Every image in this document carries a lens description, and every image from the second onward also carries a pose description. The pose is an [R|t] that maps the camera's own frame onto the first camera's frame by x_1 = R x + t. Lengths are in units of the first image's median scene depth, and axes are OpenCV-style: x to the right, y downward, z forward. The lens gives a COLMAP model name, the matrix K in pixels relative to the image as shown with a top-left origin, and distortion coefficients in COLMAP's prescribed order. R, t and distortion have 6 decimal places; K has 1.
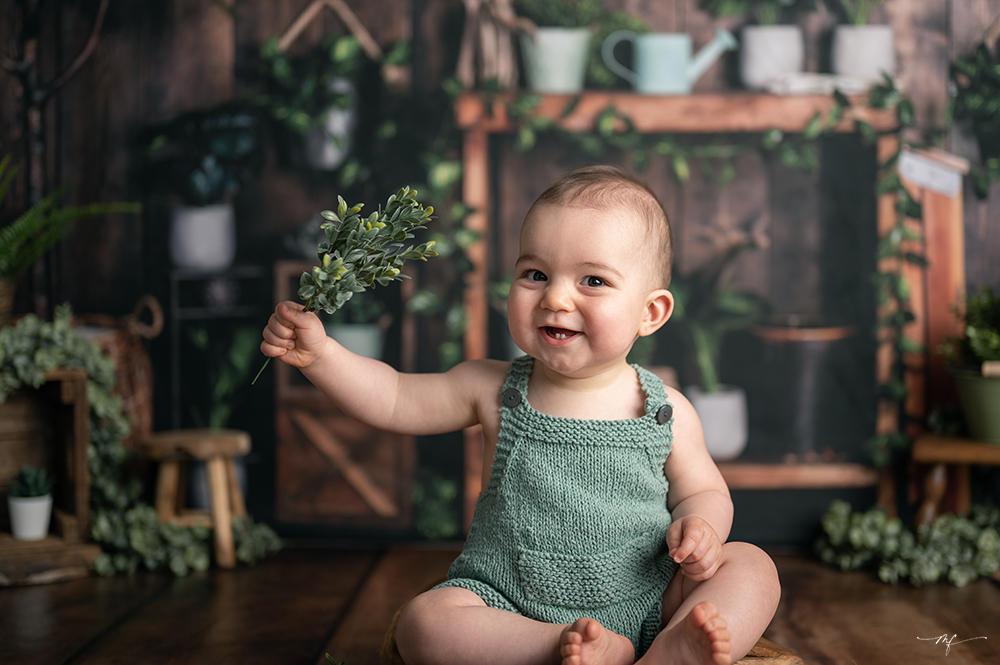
lens RADIAL K [[1519.5, 0, 518.5], [0, 1519.5, 336.9], [0, 0, 1]] dist [-0.024507, -0.037783]
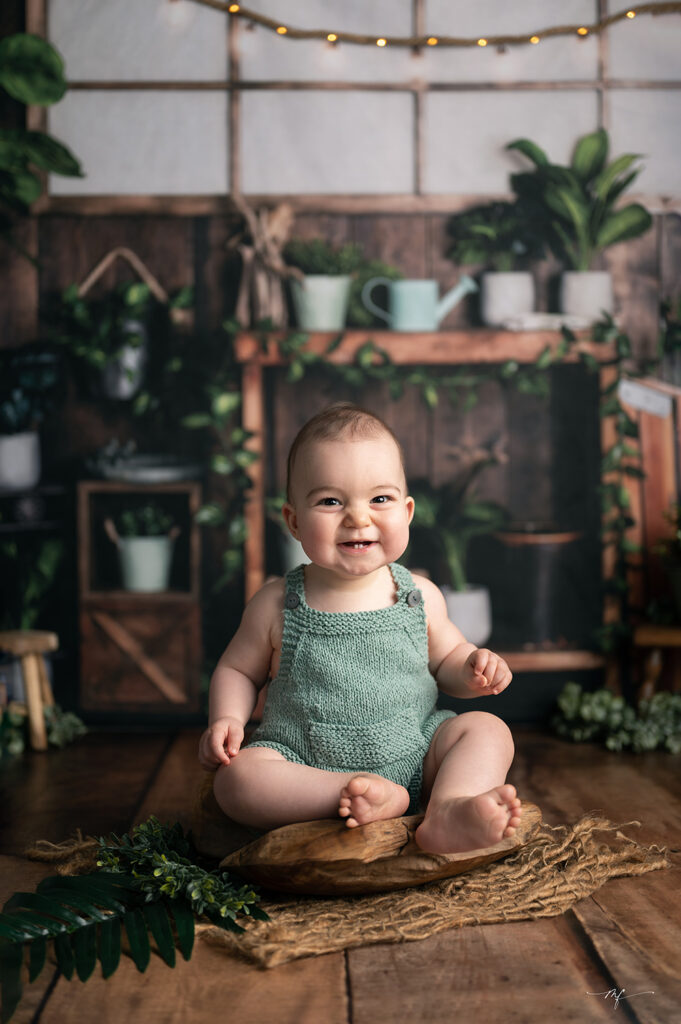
lens RADIAL K [[1555.9, 0, 340.5], [0, 1555.9, 512.0], [0, 0, 1]] dist [-0.024507, -0.037783]
pose [[0.998422, -0.013716, 0.054450, -0.027144], [0.014294, 0.999845, -0.010248, -0.011855], [-0.054301, 0.011010, 0.998464, -0.173829]]
